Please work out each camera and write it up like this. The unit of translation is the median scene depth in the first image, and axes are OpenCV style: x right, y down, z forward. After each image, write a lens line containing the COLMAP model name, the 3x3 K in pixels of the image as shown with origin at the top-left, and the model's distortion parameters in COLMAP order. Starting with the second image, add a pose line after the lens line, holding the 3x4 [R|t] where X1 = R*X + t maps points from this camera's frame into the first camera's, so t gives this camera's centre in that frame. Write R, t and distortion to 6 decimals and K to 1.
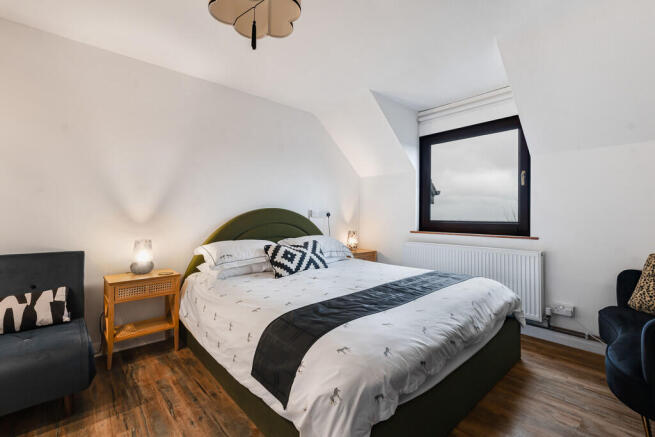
lens RADIAL K [[287.3, 0, 328.0], [0, 287.3, 217.4], [0, 0, 1]] dist [0.001474, 0.000138]
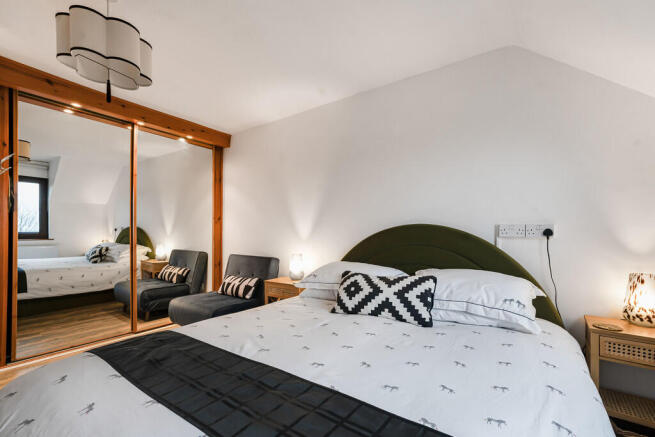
lens RADIAL K [[286.6, 0, 330.3], [0, 286.6, 237.5], [0, 0, 1]] dist [0.000523, 0.000086]
pose [[0.229900, 0.009264, -0.973170, 0.612126], [-0.011340, 0.999912, 0.006840, -0.002898], [0.973148, 0.009463, 0.229985, 0.835647]]
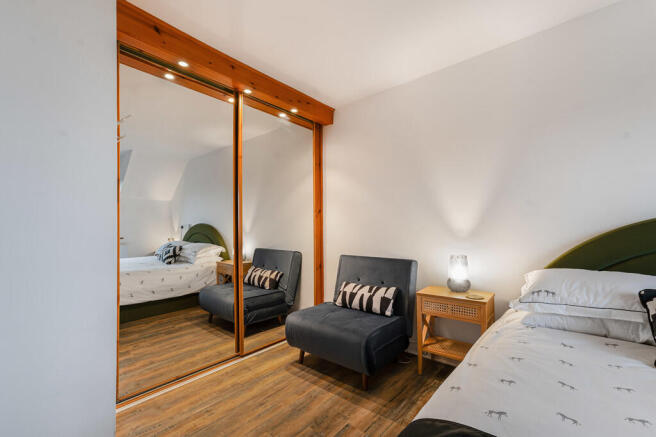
lens RADIAL K [[284.0, 0, 325.0], [0, 284.0, 229.8], [0, 0, 1]] dist [0.002716, 0.000334]
pose [[0.126712, -0.003945, -0.991932, 0.202059], [0.001897, 0.999991, -0.003734, -0.000122], [0.991938, -0.001408, 0.126719, 0.449052]]
